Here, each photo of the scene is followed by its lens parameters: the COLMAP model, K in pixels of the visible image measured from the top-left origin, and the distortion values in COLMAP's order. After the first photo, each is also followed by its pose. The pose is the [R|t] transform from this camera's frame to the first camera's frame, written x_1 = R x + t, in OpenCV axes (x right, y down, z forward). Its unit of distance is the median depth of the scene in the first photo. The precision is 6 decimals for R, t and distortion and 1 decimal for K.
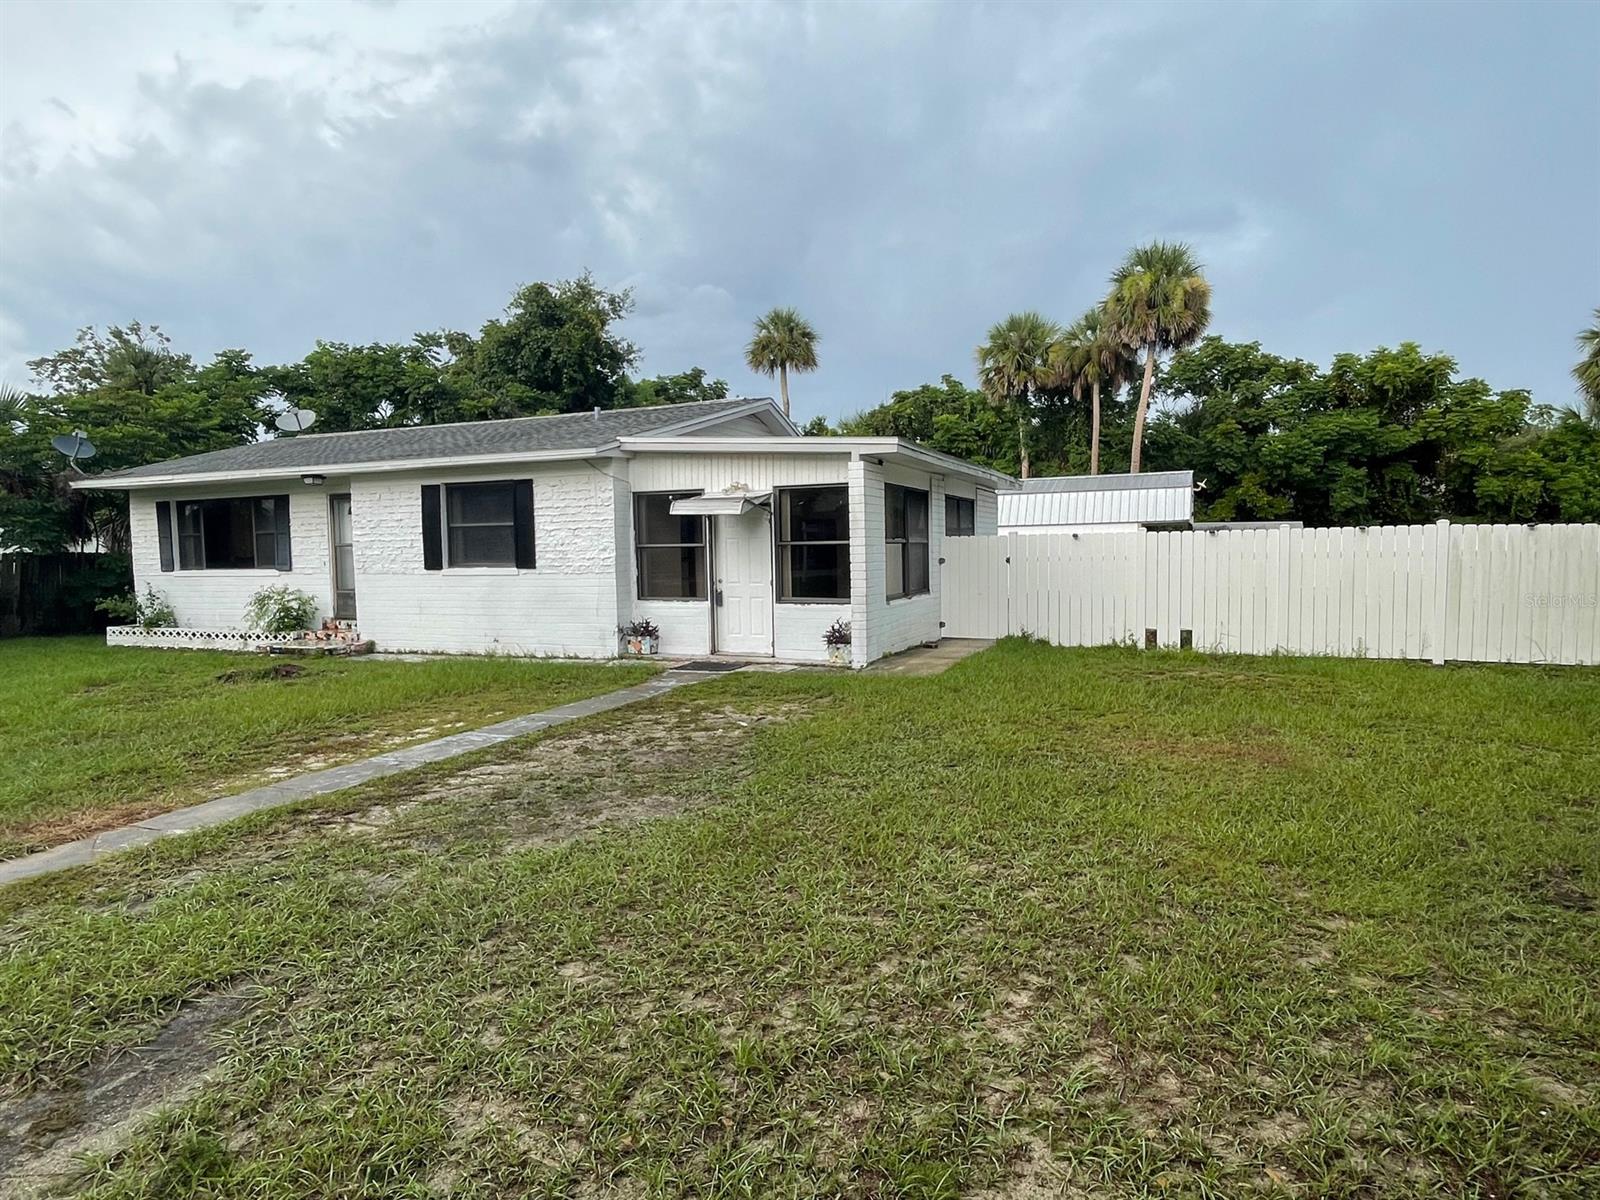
lens RADIAL K [[945.0, 0, 789.8], [0, 945.0, 611.3], [0, 0, 1]] dist [-0.006616, 0.006197]
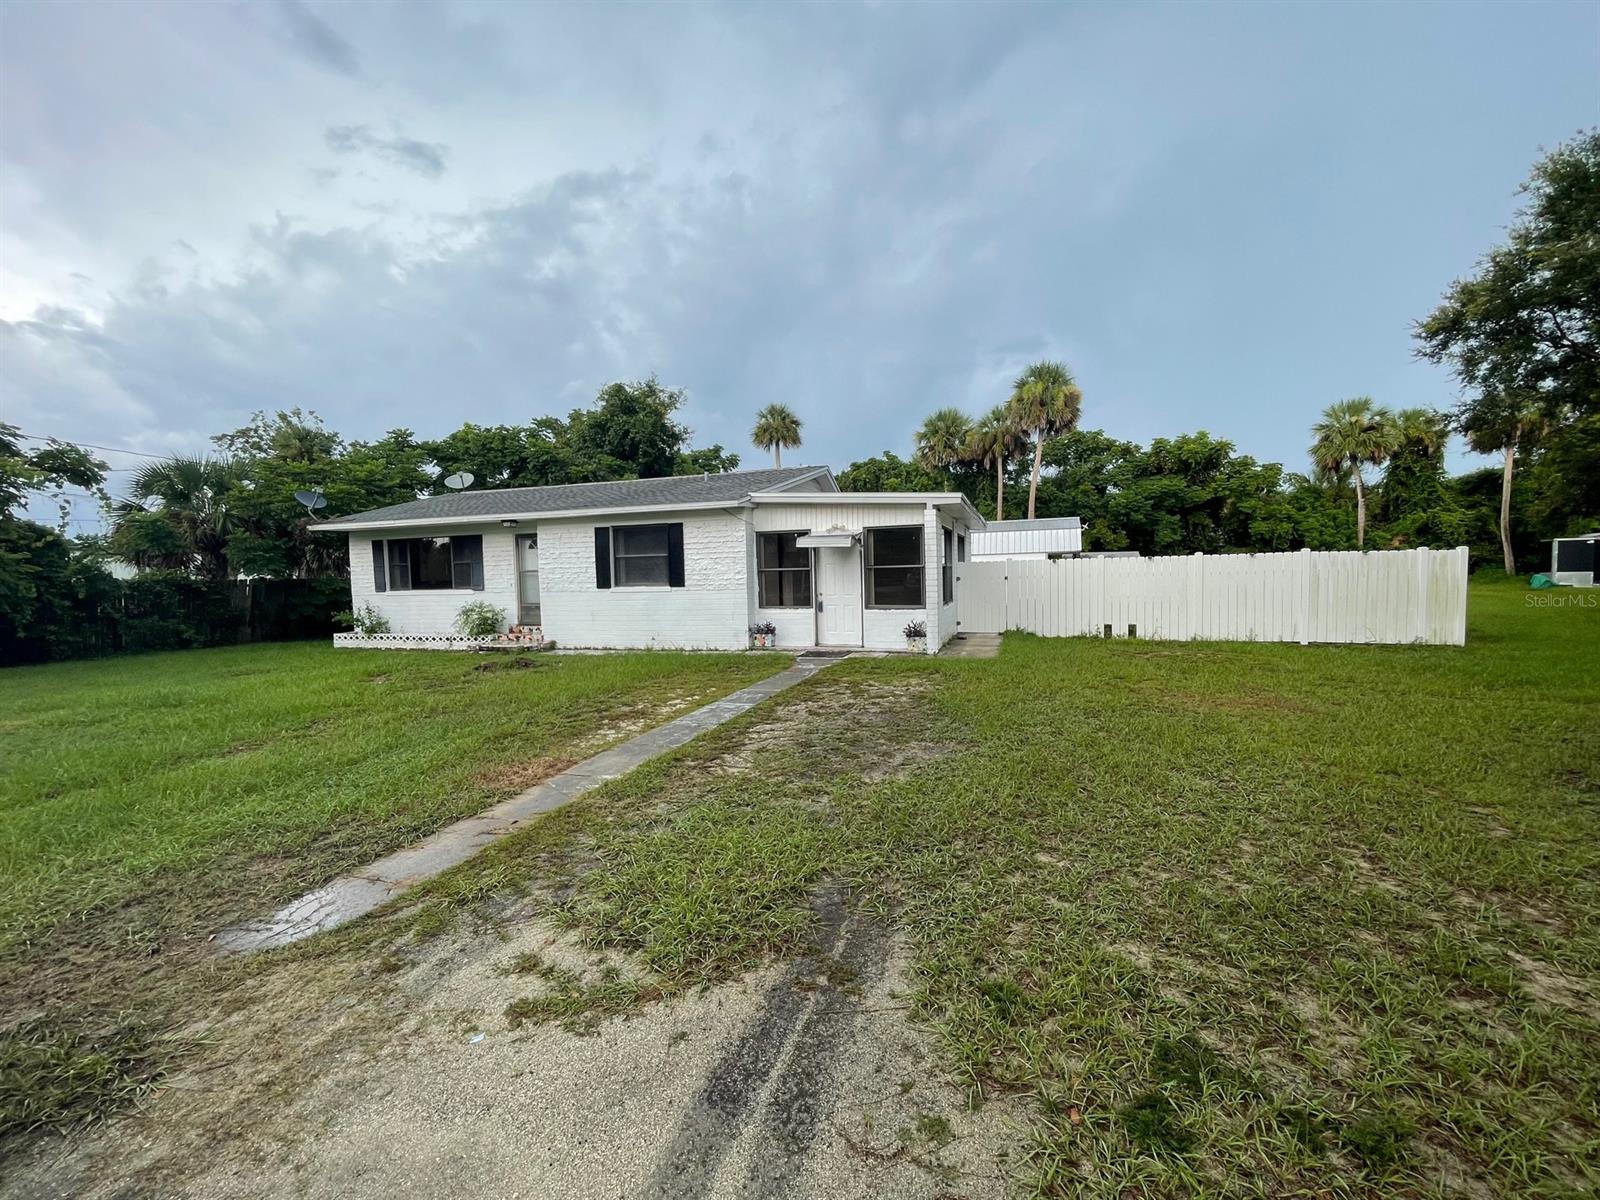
lens RADIAL K [[669.8, 0, 792.7], [0, 669.8, 608.4], [0, 0, 1]] dist [-0.001848, -0.000153]
pose [[0.997000, -0.011690, 0.076518, -0.187885], [0.012757, 0.999828, -0.013470, 0.002210], [-0.076348, 0.014405, 0.996977, 0.001691]]
